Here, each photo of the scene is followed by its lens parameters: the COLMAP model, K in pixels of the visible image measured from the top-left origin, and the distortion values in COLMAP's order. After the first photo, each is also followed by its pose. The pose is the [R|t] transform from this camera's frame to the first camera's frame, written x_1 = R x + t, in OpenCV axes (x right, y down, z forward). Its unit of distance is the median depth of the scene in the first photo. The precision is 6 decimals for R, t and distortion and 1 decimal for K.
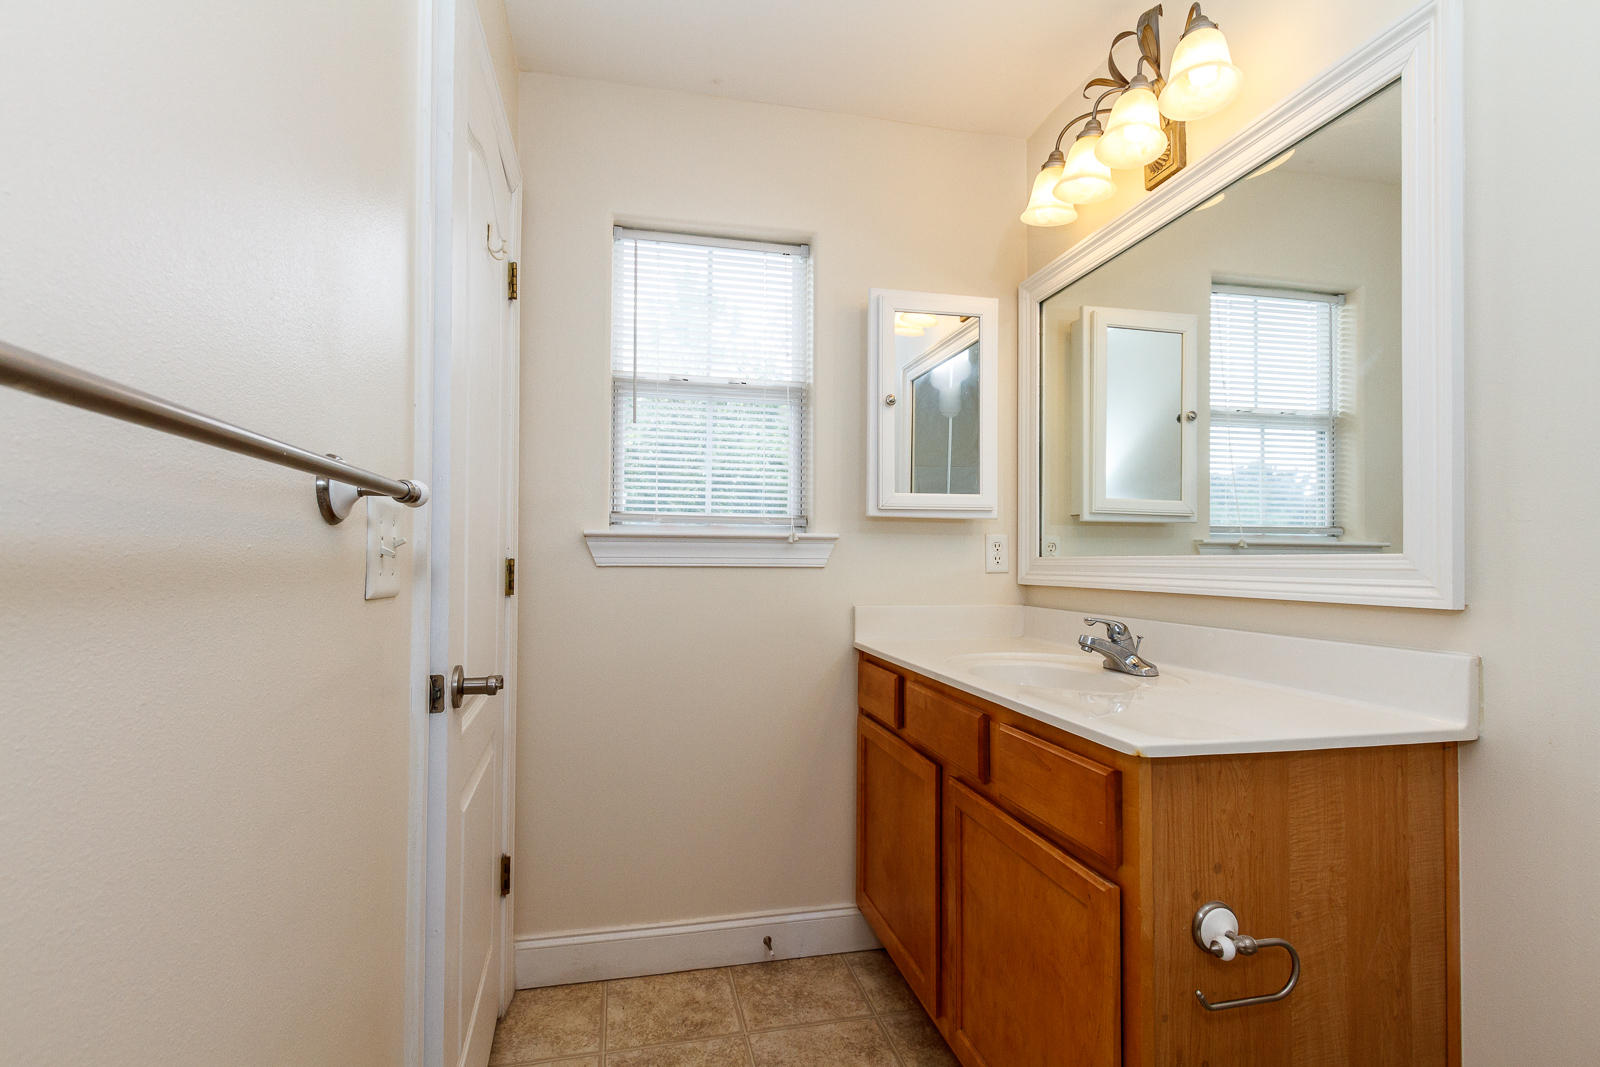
lens RADIAL K [[737.7, 0, 790.6], [0, 737.7, 538.9], [0, 0, 1]] dist [-0.001487, -0.000554]
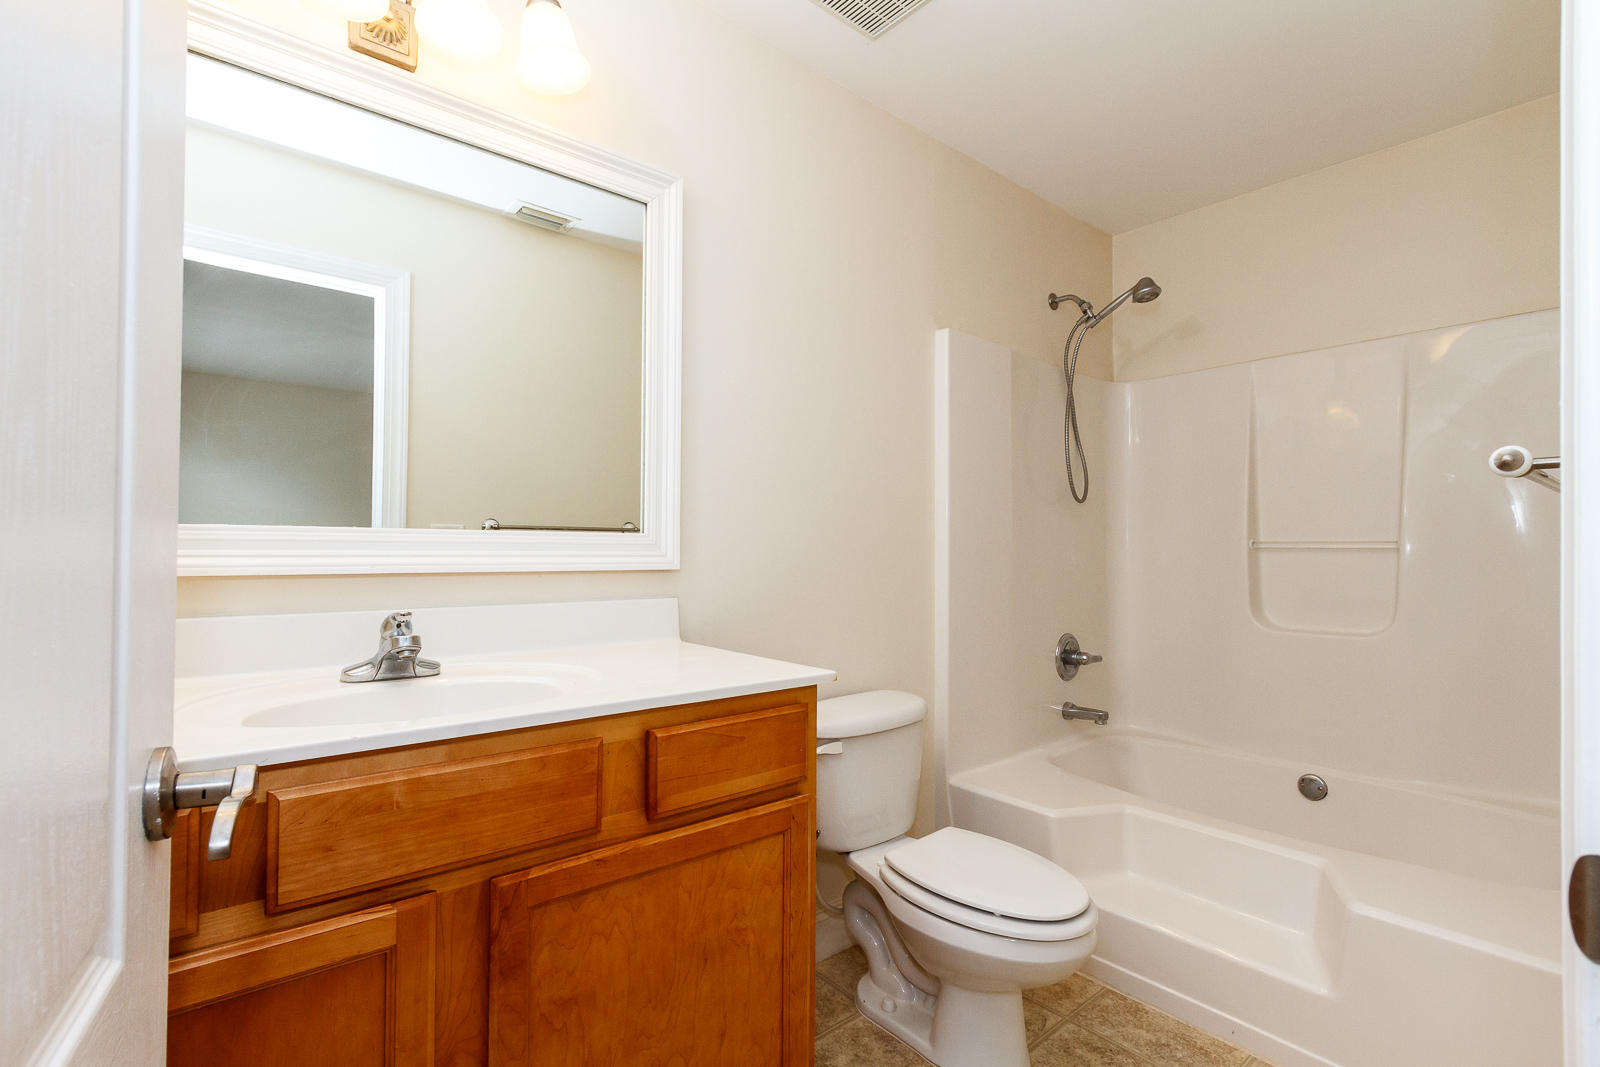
lens RADIAL K [[737.7, 0, 790.6], [0, 737.7, 538.9], [0, 0, 1]] dist [-0.001487, -0.000554]
pose [[-0.446953, -0.008105, 0.894521, -0.630182], [-0.041642, 0.999063, -0.011755, 0.035647], [-0.893588, -0.042503, -0.446872, 1.454011]]
